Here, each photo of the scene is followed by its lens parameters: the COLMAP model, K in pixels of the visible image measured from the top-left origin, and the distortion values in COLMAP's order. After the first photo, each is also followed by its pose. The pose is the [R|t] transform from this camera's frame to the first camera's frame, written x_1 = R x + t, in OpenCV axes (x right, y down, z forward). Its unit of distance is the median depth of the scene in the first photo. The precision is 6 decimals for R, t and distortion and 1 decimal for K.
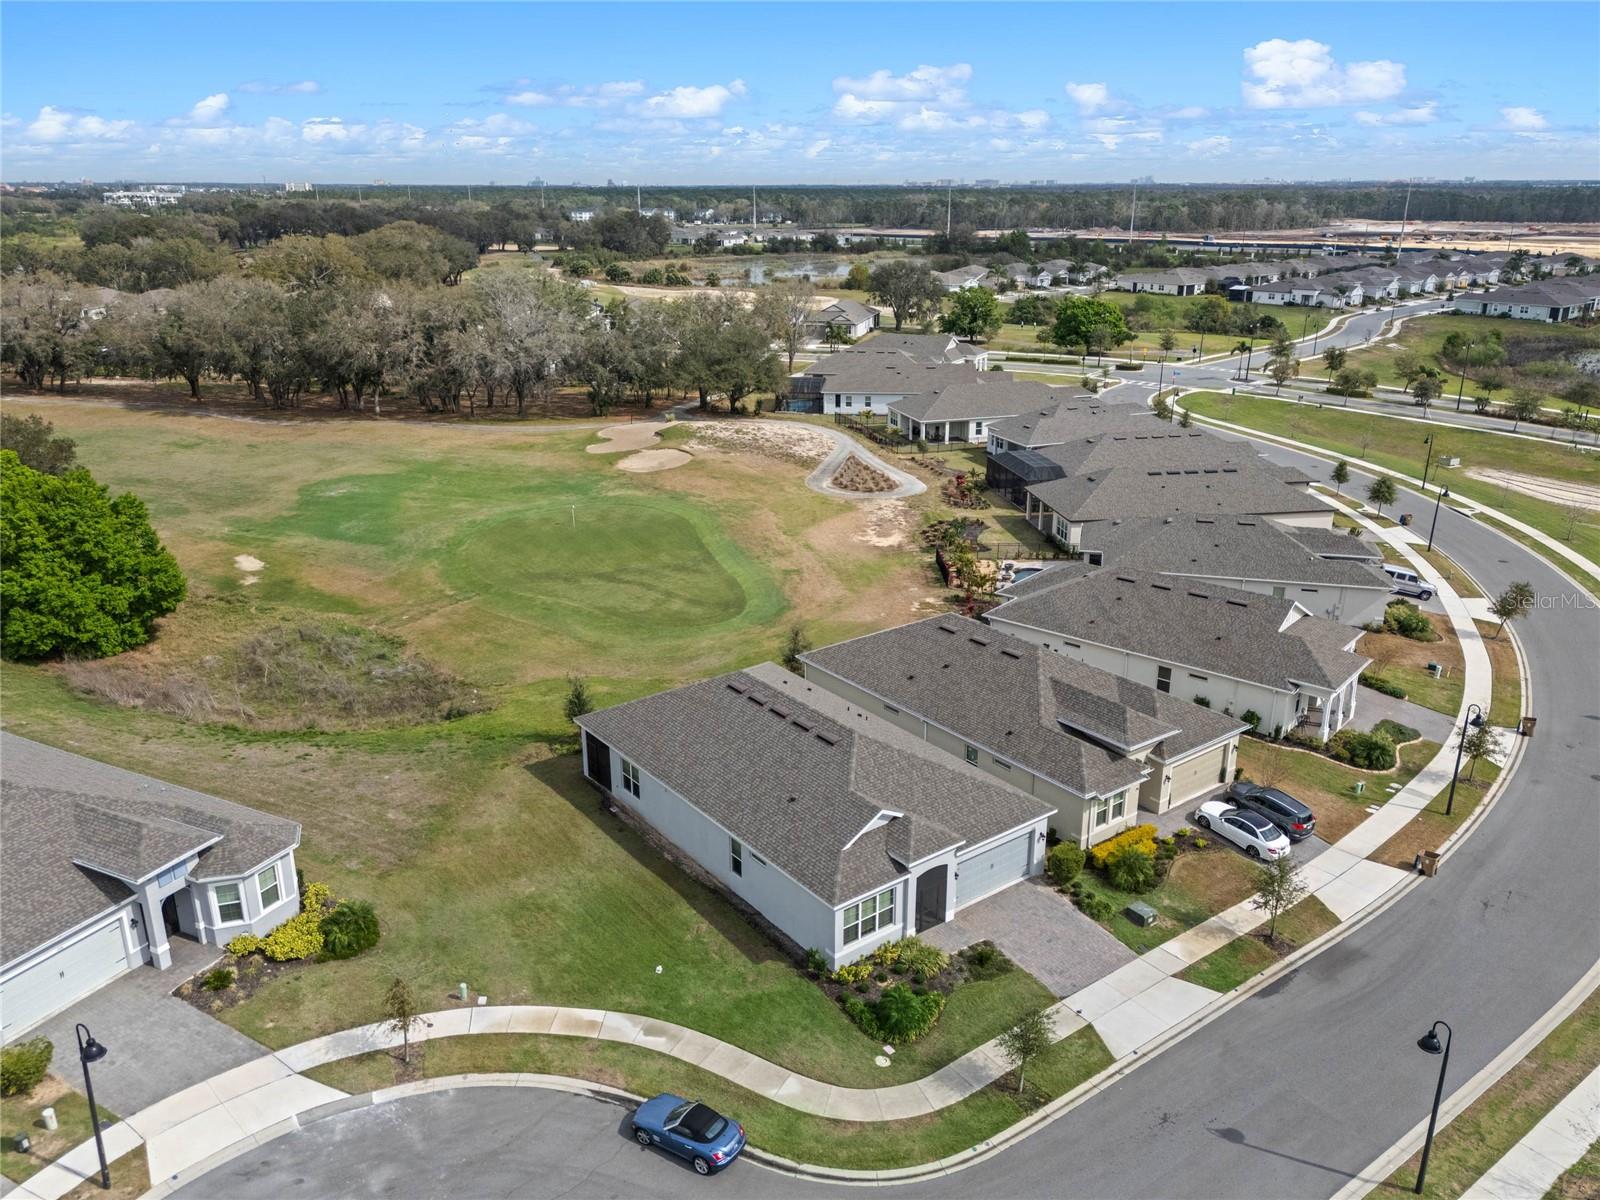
lens RADIAL K [[1204.9, 0, 800.0], [0, 1204.9, 600.0], [0, 0, 1]] dist [0.052465, -0.007917]
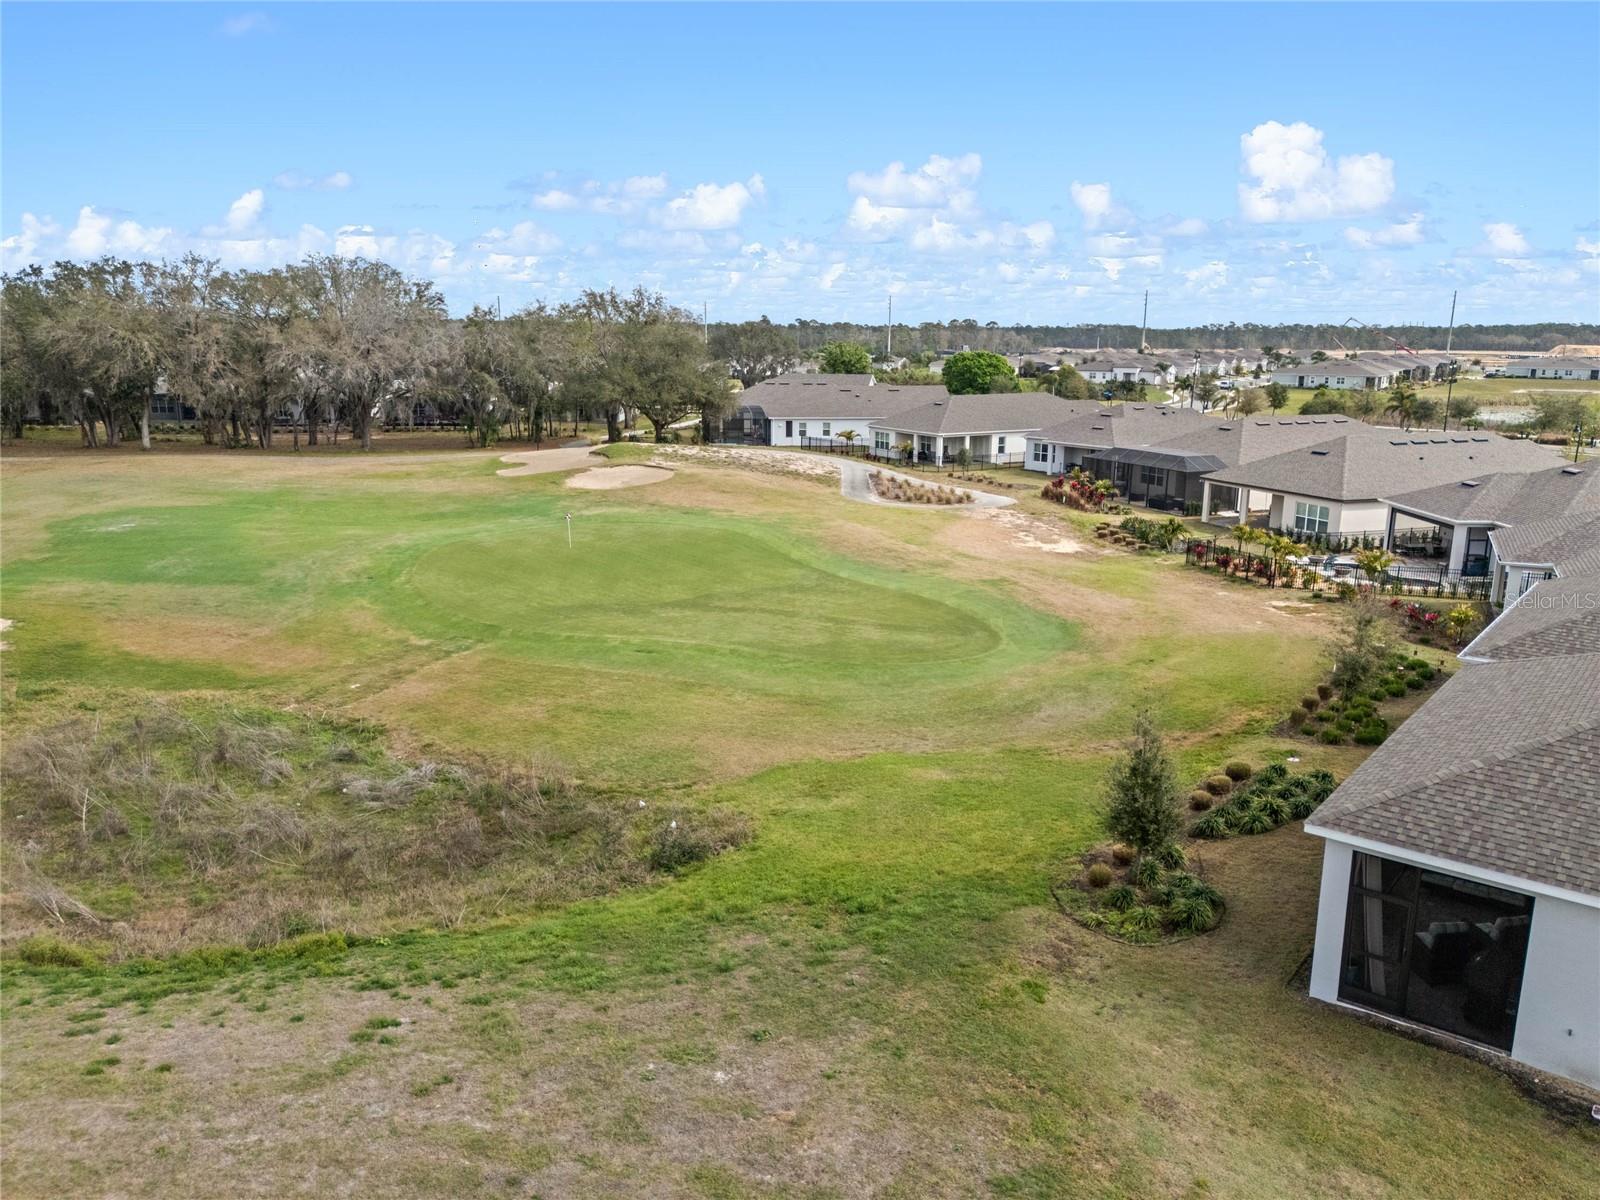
lens RADIAL K [[1180.3, 0, 800.0], [0, 1180.3, 600.0], [0, 0, 1]] dist [0.060188, -0.045096]
pose [[0.971939, -0.042451, 0.231371, -0.435432], [0.066835, 0.992881, -0.098591, 0.067717], [-0.225538, 0.111288, 0.967857, 0.793431]]
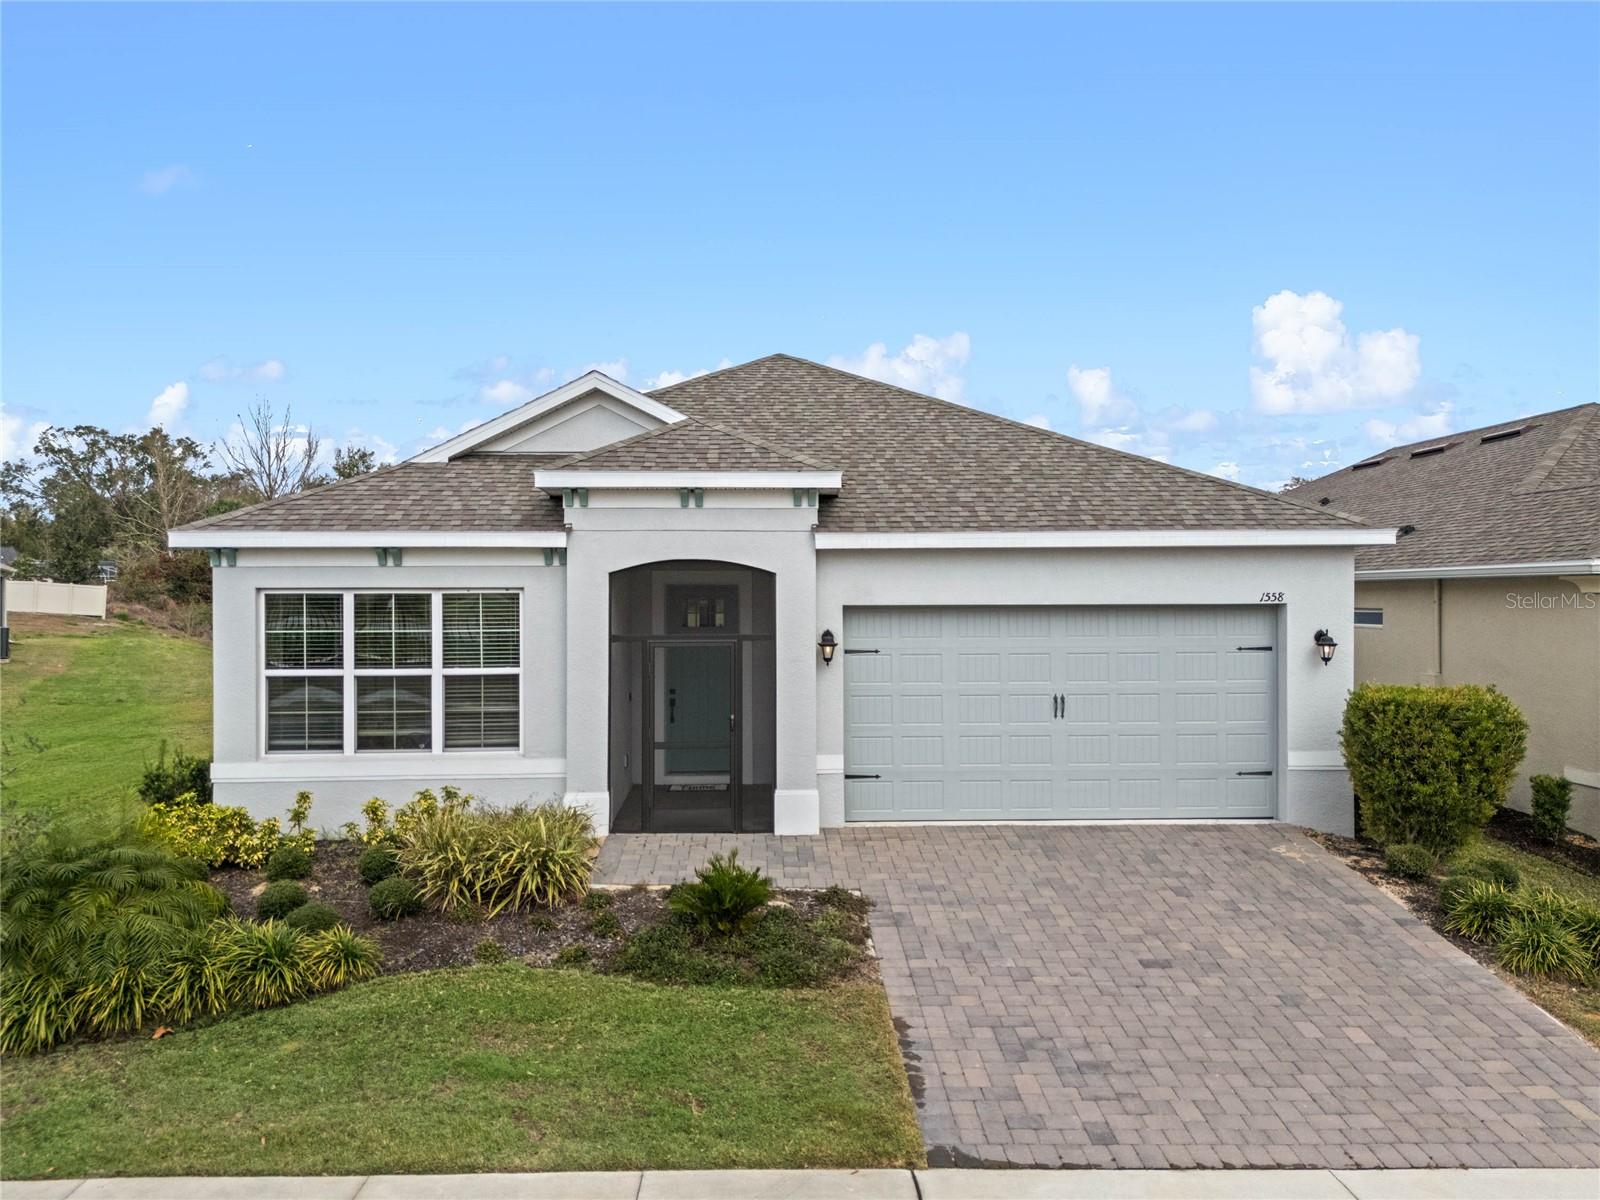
lens RADIAL K [[1197.6, 0, 803.5], [0, 1197.6, 595.2], [0, 0, 1]] dist [0.052140, -0.037802]
pose [[0.818366, 0.000559, -0.574697, 0.241209], [-0.184314, 0.947430, -0.261542, 0.255189], [0.544339, 0.319962, 0.775448, 0.717665]]
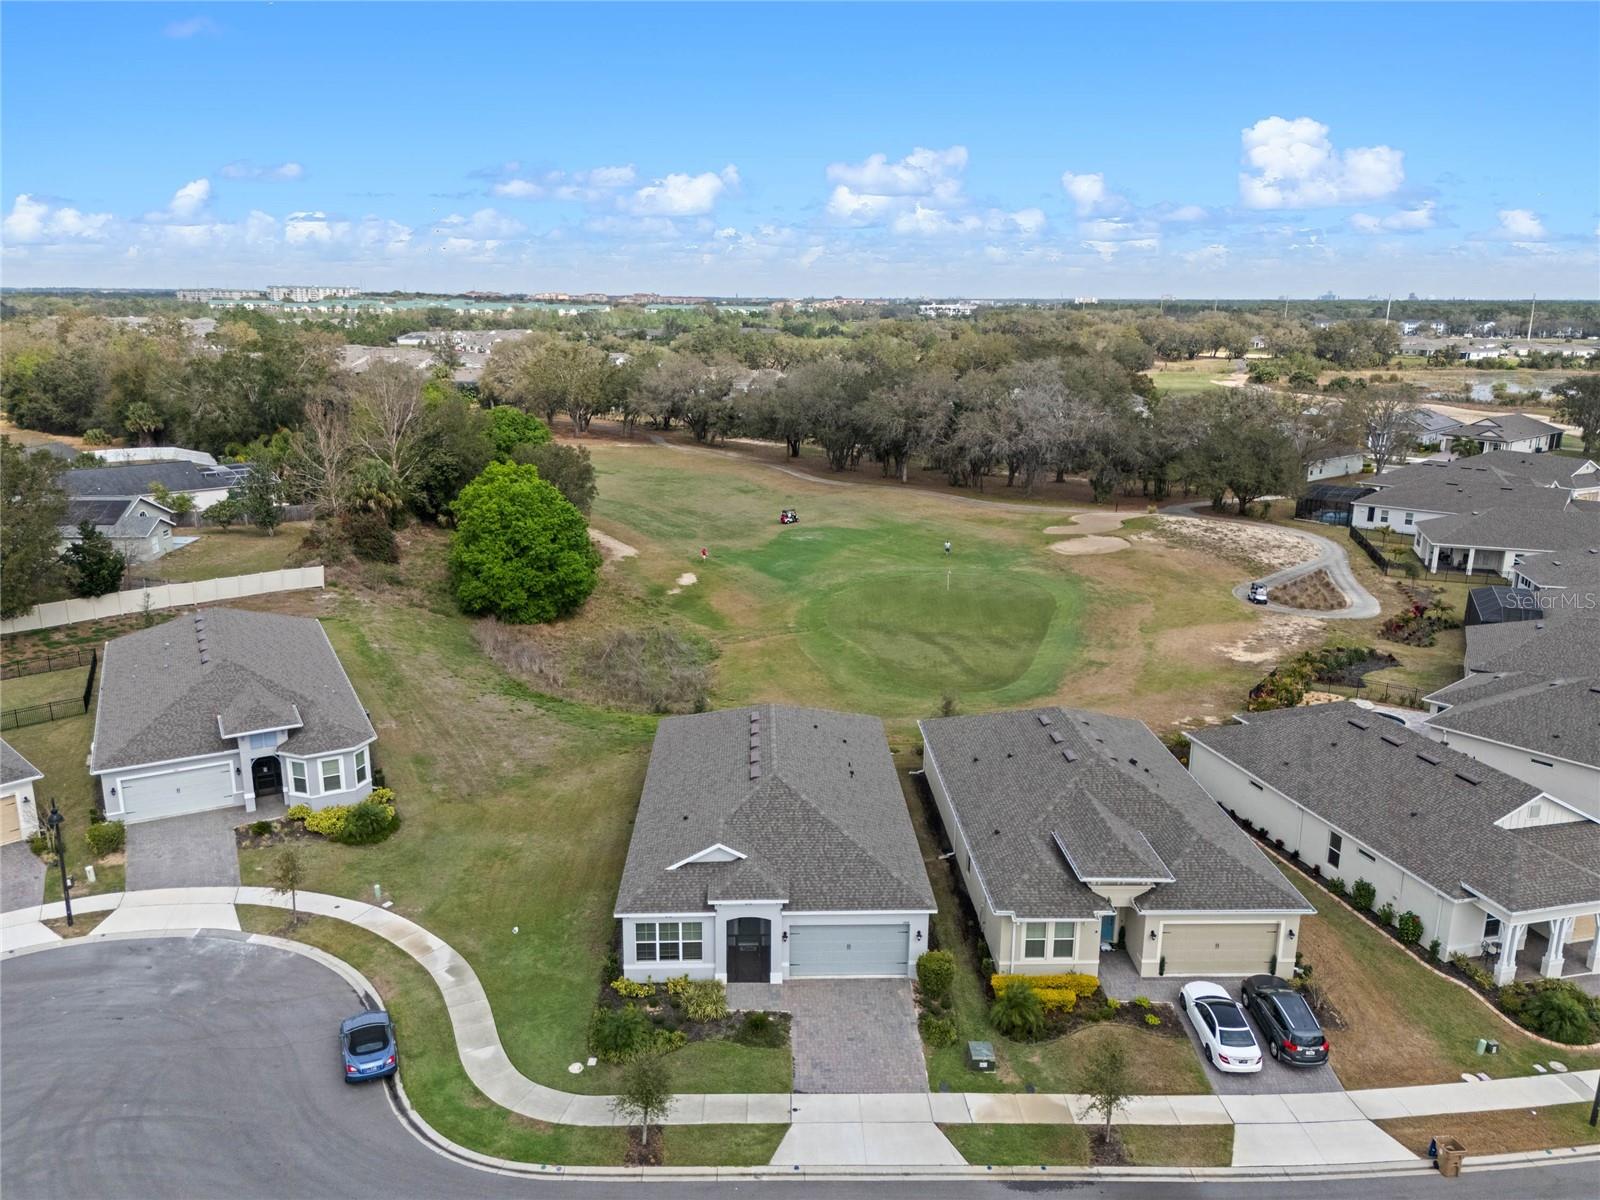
lens RADIAL K [[1180.3, 0, 800.0], [0, 1180.3, 600.0], [0, 0, 1]] dist [0.060188, -0.045096]
pose [[0.817584, 0.151206, -0.555602, 0.552221], [-0.196137, 0.980333, -0.021826, -0.011742], [0.541375, 0.126819, 0.831162, 0.179999]]
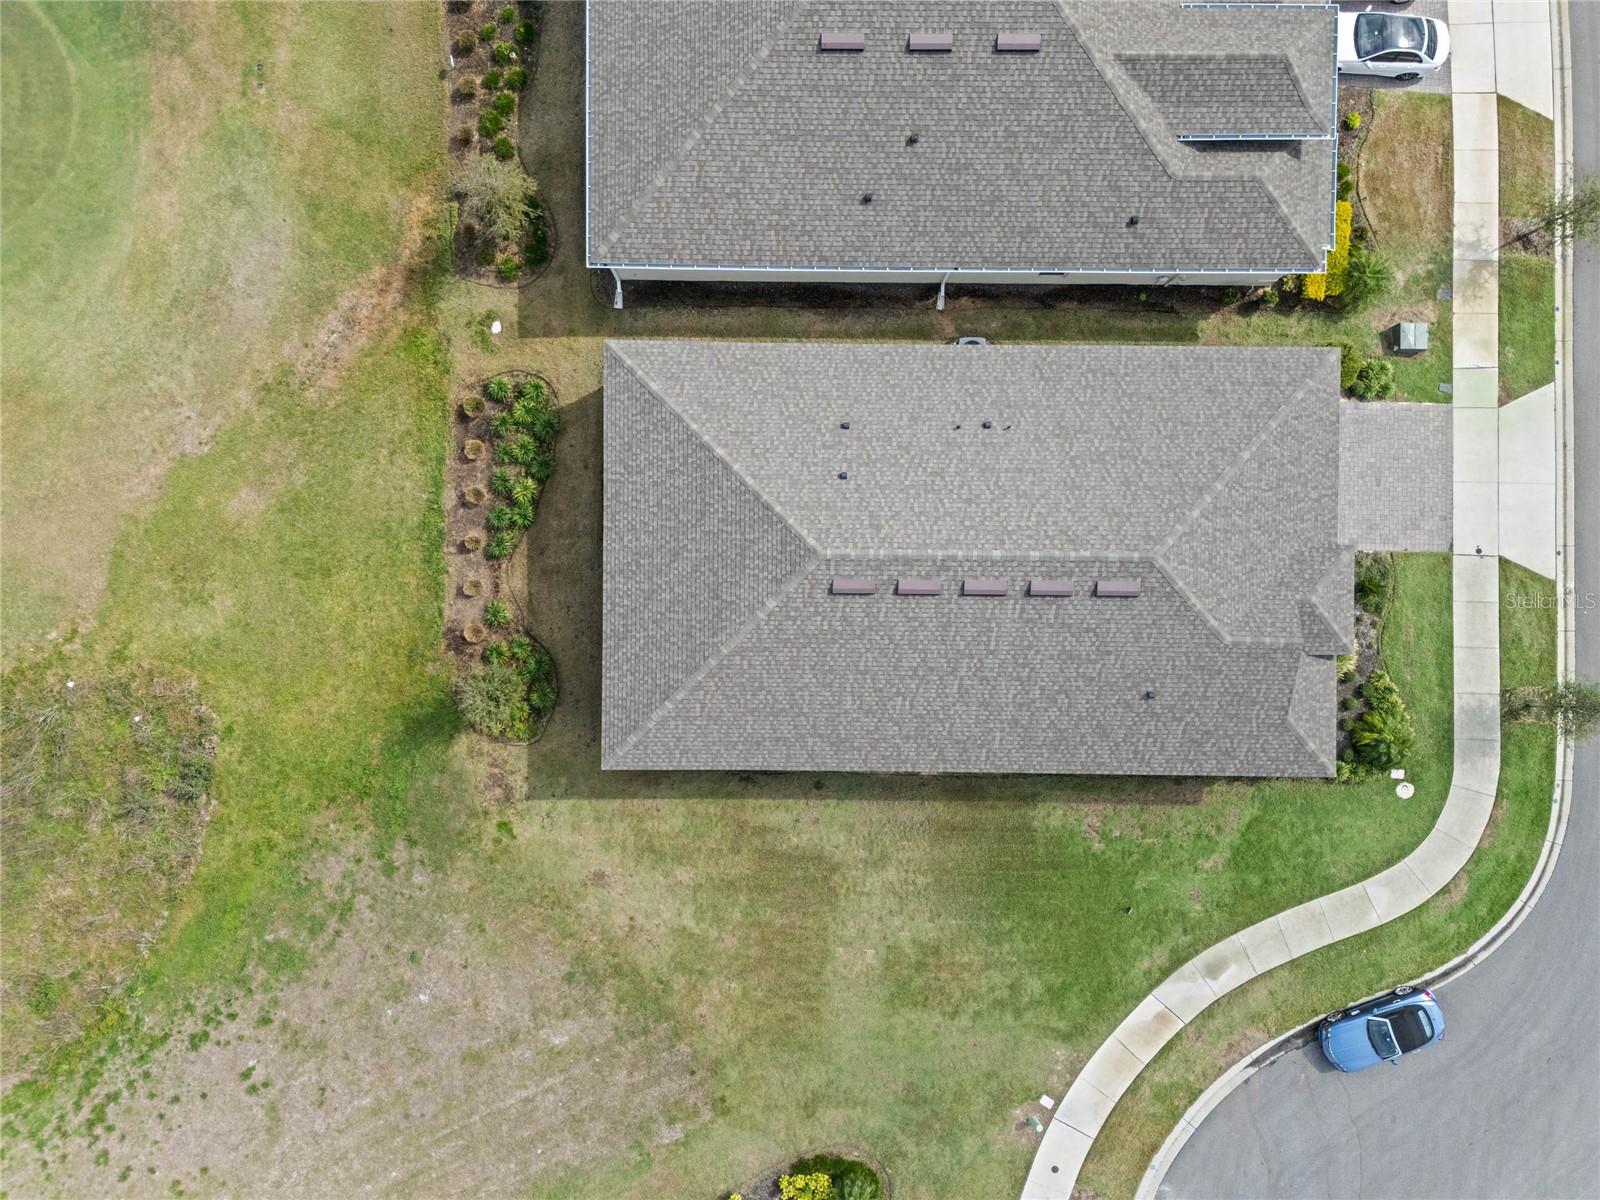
lens RADIAL K [[1180.3, 0, 800.0], [0, 1180.3, 600.0], [0, 0, 1]] dist [0.060188, -0.045096]
pose [[0.612424, -0.790477, 0.009085, -0.081548], [0.241463, 0.197993, 0.949997, -0.473662], [-0.752750, -0.579607, 0.312126, 0.890533]]
